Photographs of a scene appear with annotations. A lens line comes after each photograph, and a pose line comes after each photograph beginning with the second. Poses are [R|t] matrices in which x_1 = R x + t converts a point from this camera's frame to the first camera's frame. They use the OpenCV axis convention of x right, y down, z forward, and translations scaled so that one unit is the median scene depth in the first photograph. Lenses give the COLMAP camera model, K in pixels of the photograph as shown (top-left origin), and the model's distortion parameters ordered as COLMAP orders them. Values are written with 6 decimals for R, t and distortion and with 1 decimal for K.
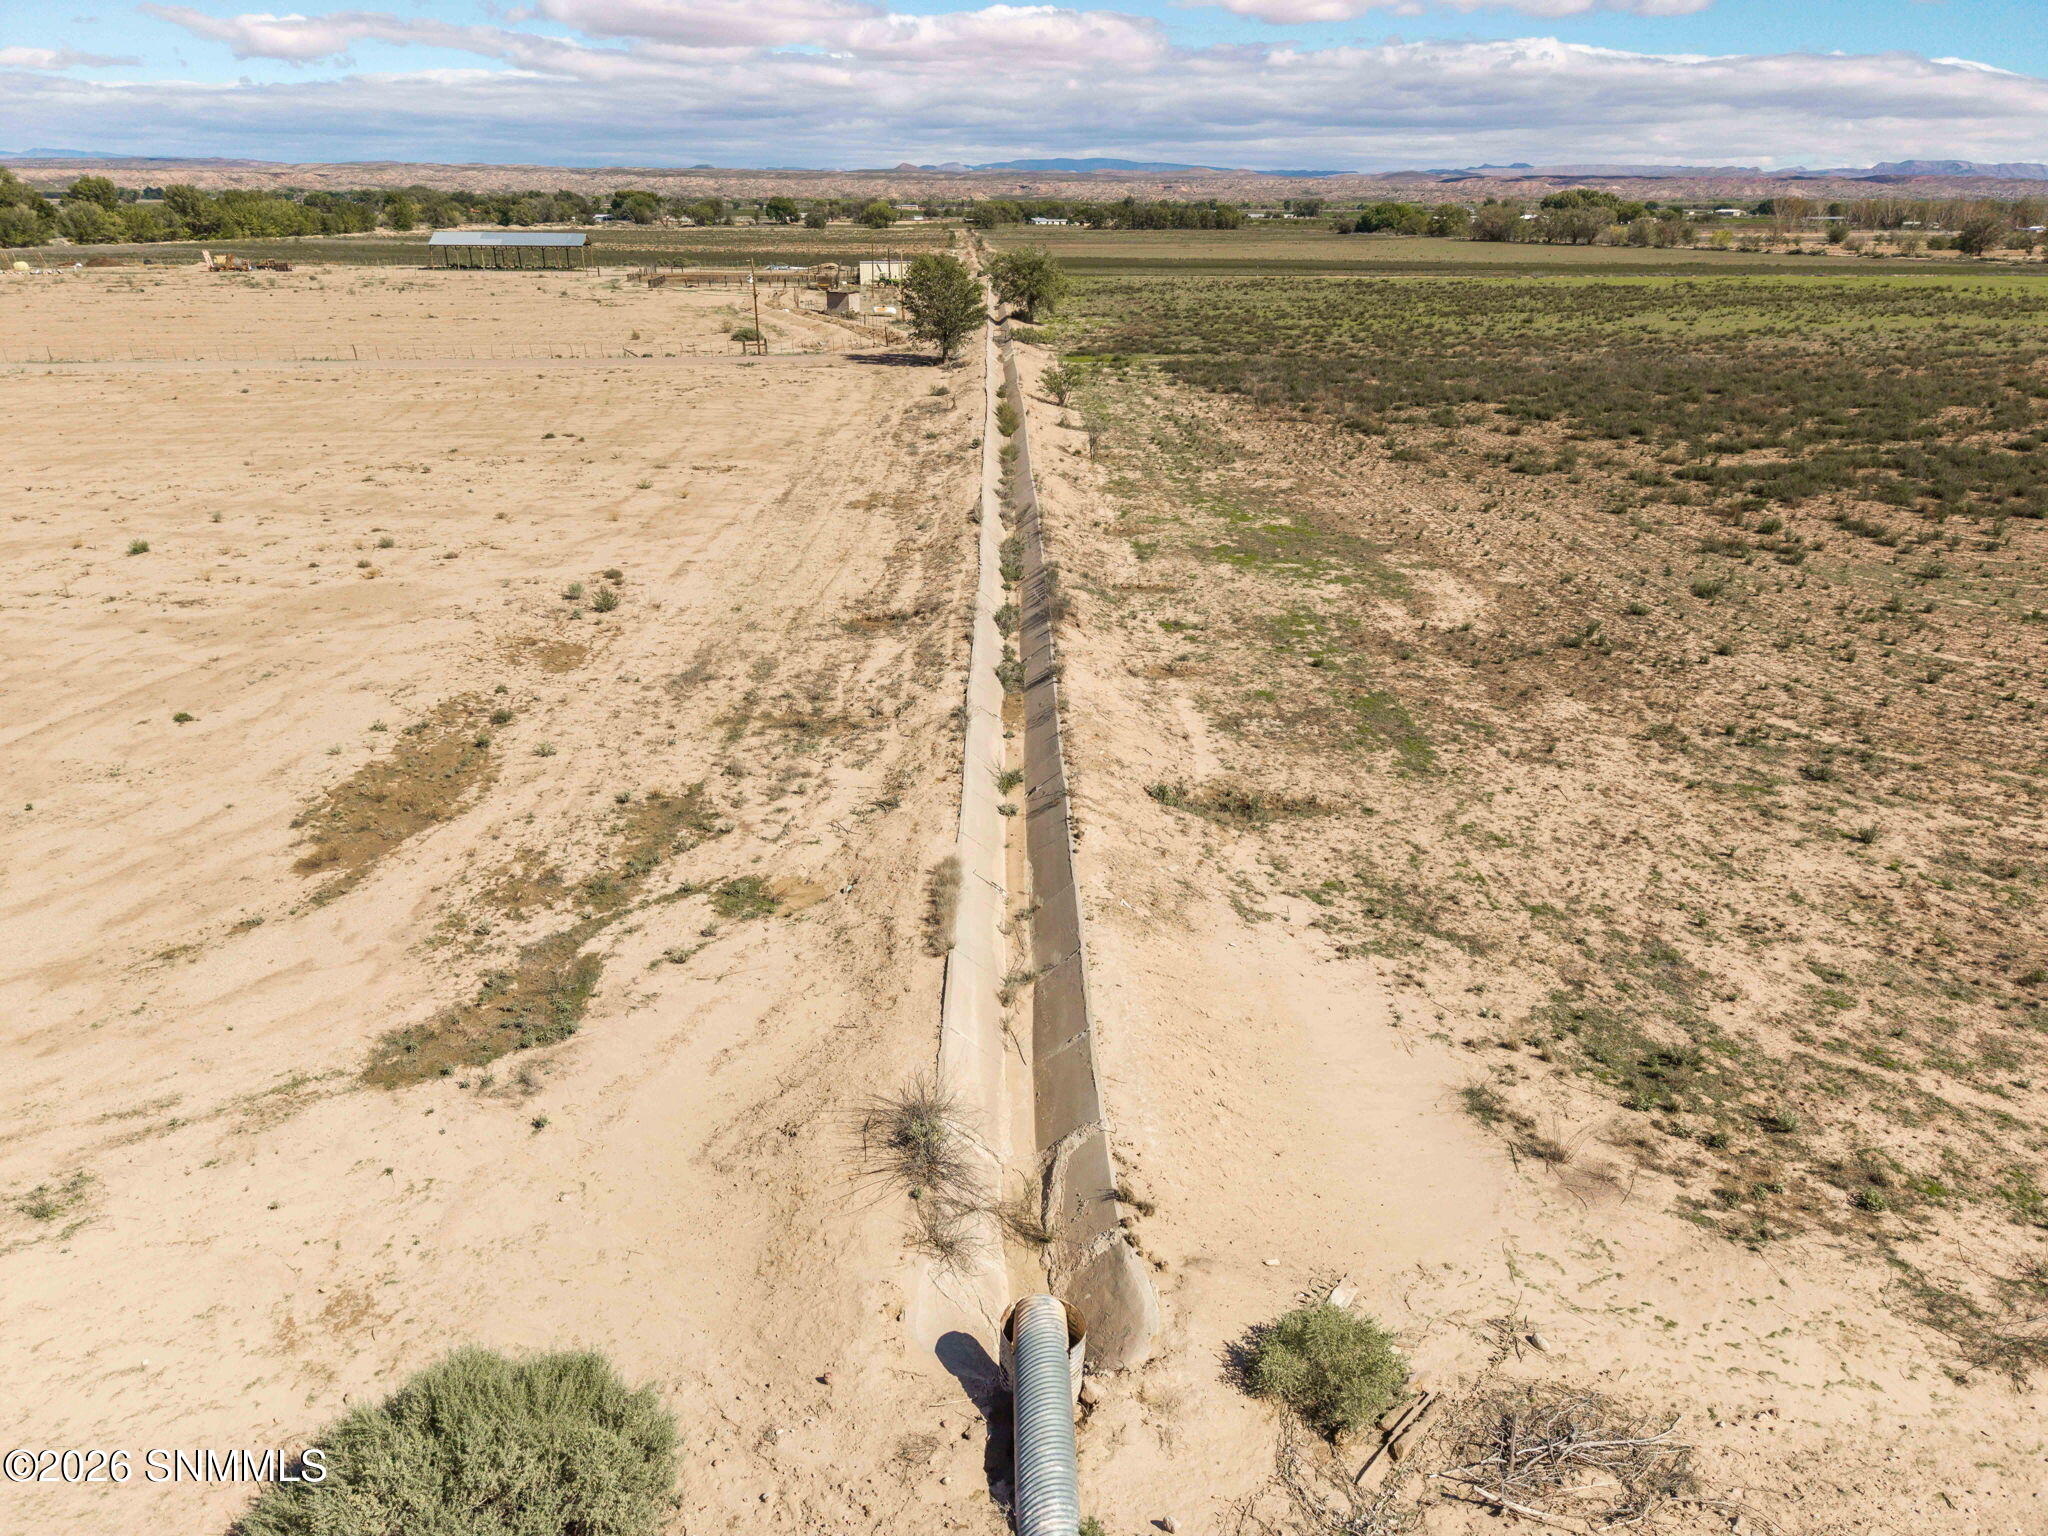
lens RADIAL K [[1366.4, 0, 1019.2], [0, 1366.4, 778.5], [0, 0, 1]] dist [0.045883, -0.030670]
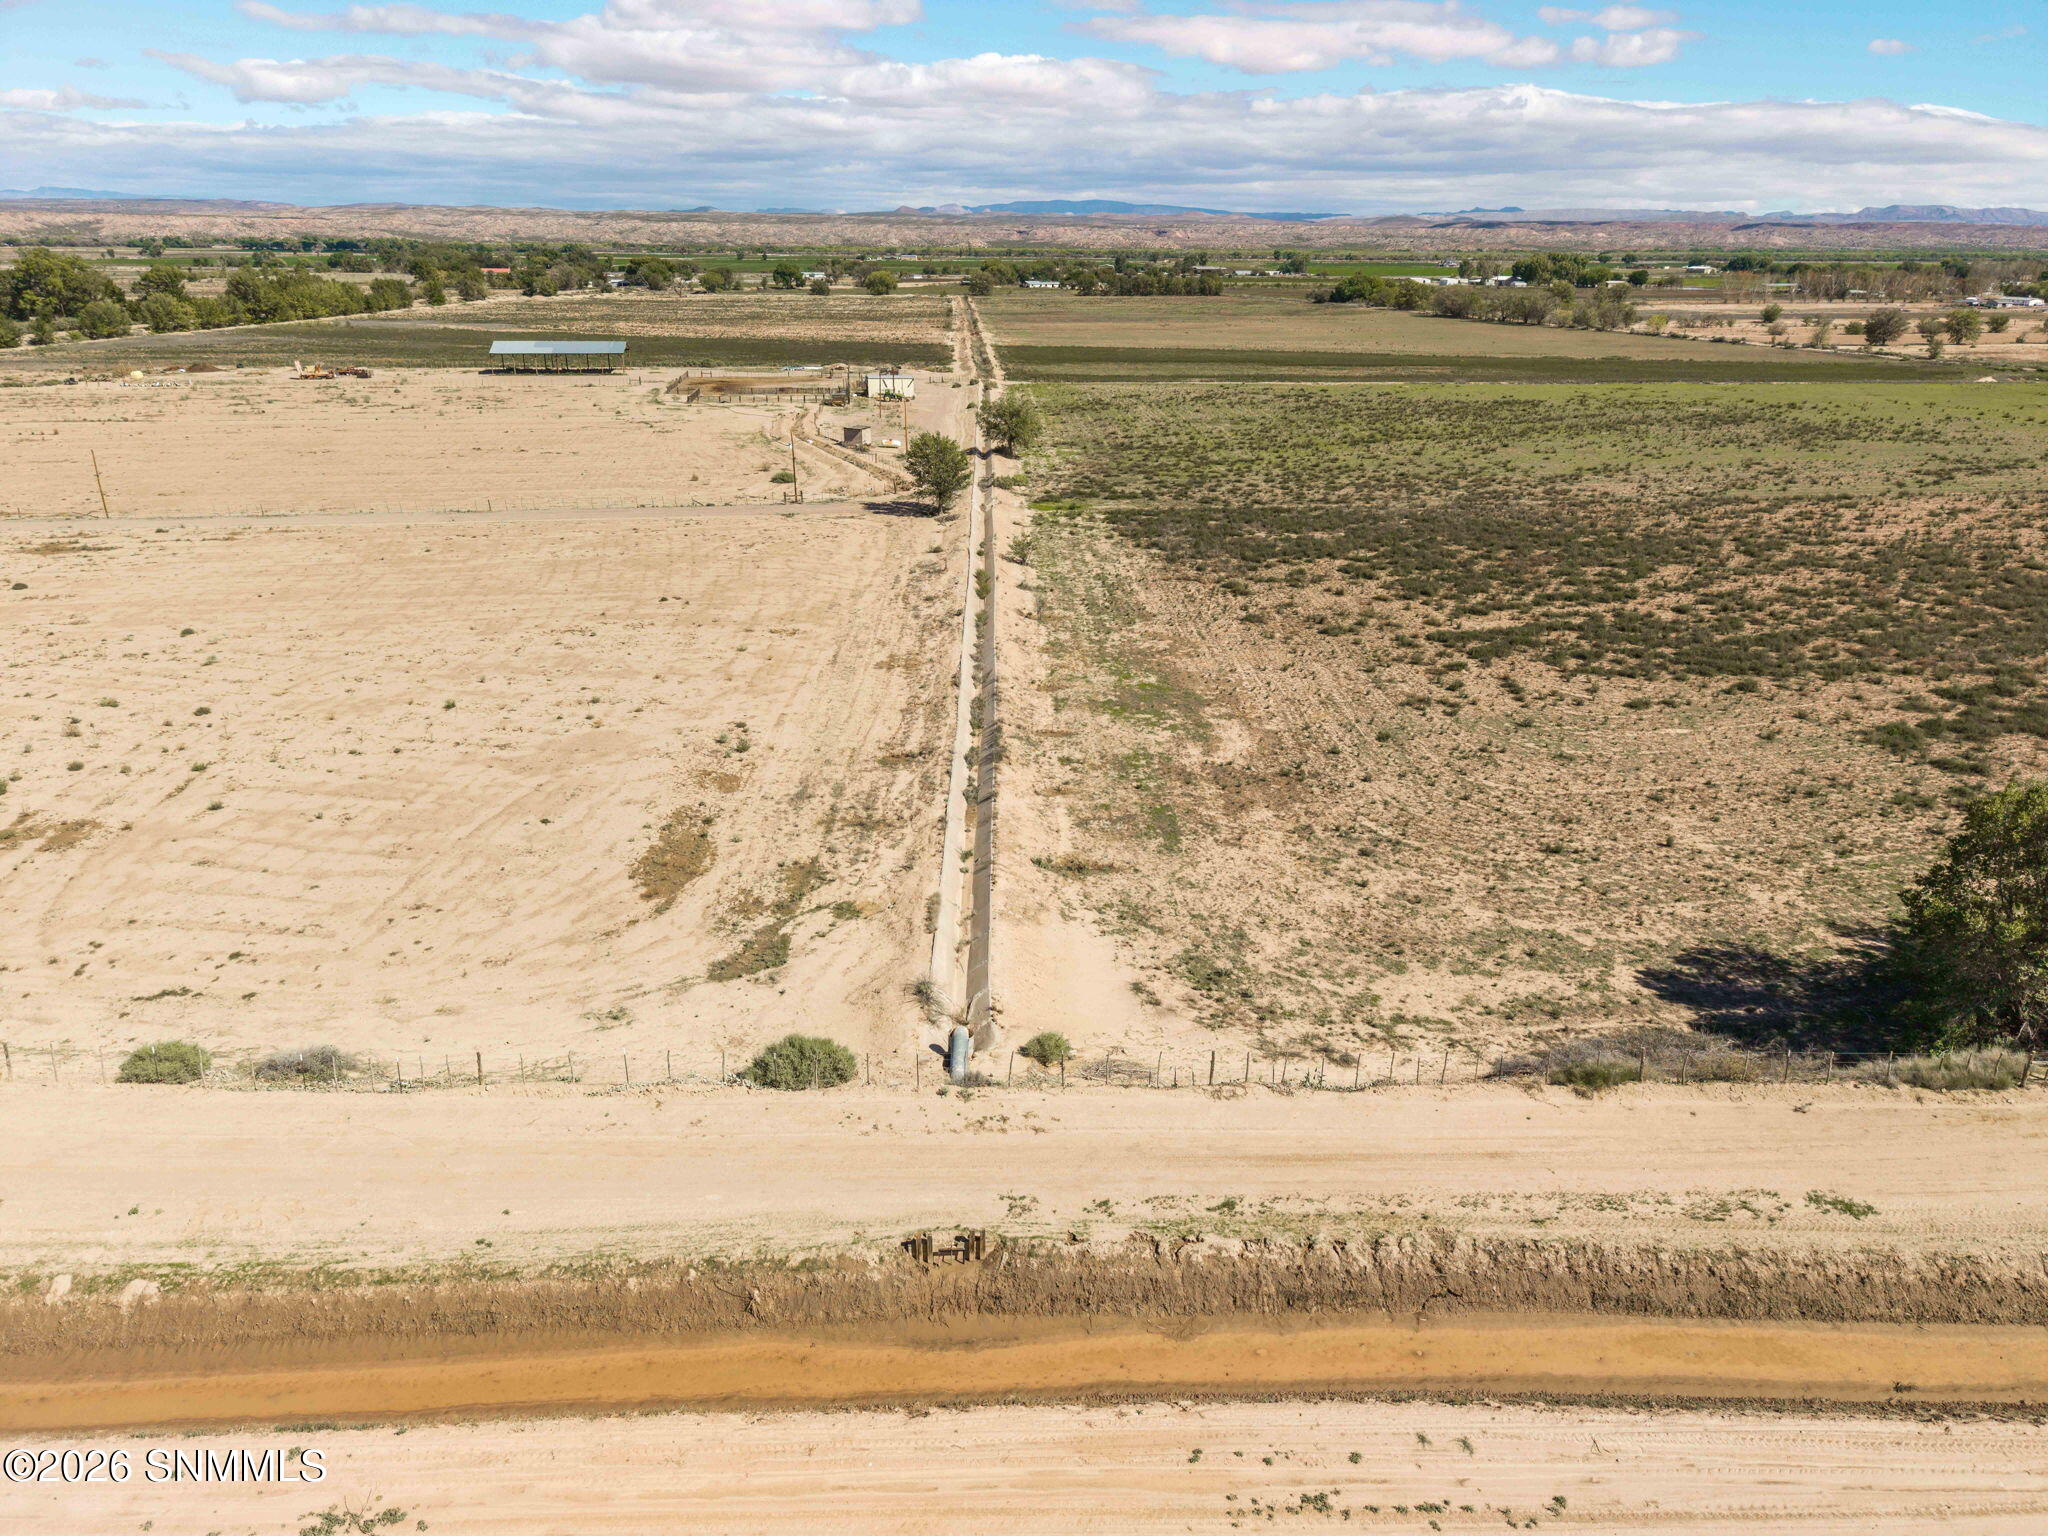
lens RADIAL K [[1366.4, 0, 1022.0], [0, 1366.4, 780.6], [0, 0, 1]] dist [0.045883, -0.030670]
pose [[0.999989, 0.001738, 0.004257, 0.044691], [-0.001640, 0.999731, -0.023121, -0.042029], [-0.004296, 0.023113, 0.999724, -0.698583]]
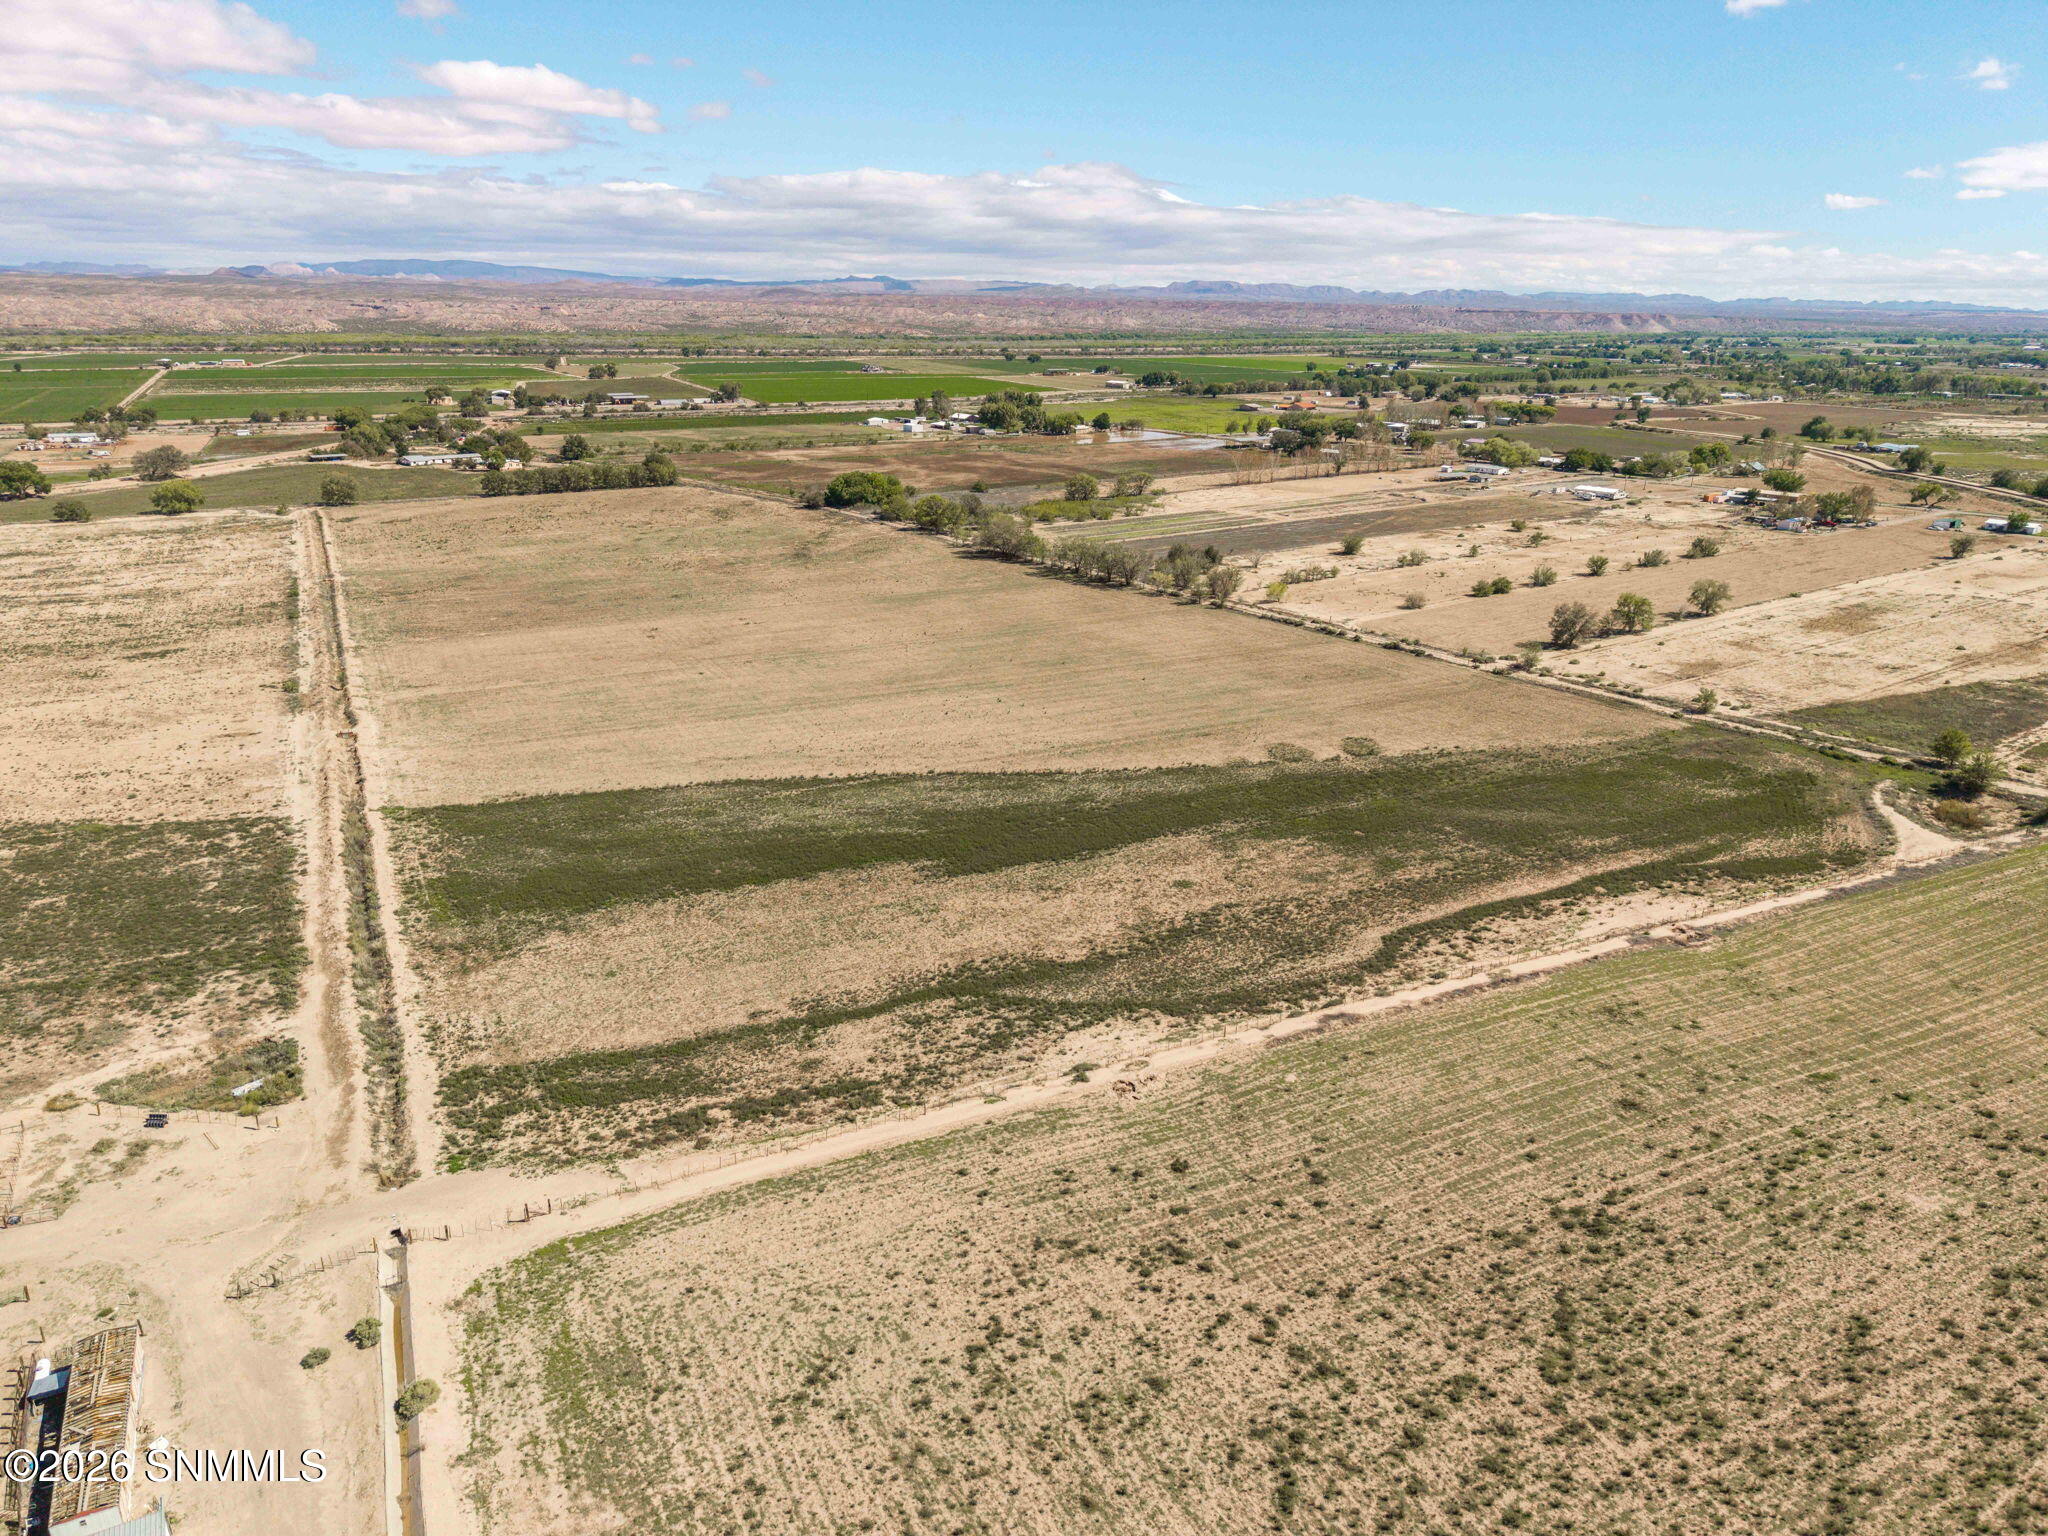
lens RADIAL K [[1366.4, 0, 1024.9], [0, 1366.4, 769.0], [0, 0, 1]] dist [0.045883, -0.030670]
pose [[0.912828, -0.127104, 0.388060, 0.082650], [0.153873, 0.987338, -0.038565, -2.517030], [-0.378244, 0.094916, 0.920827, 2.511090]]
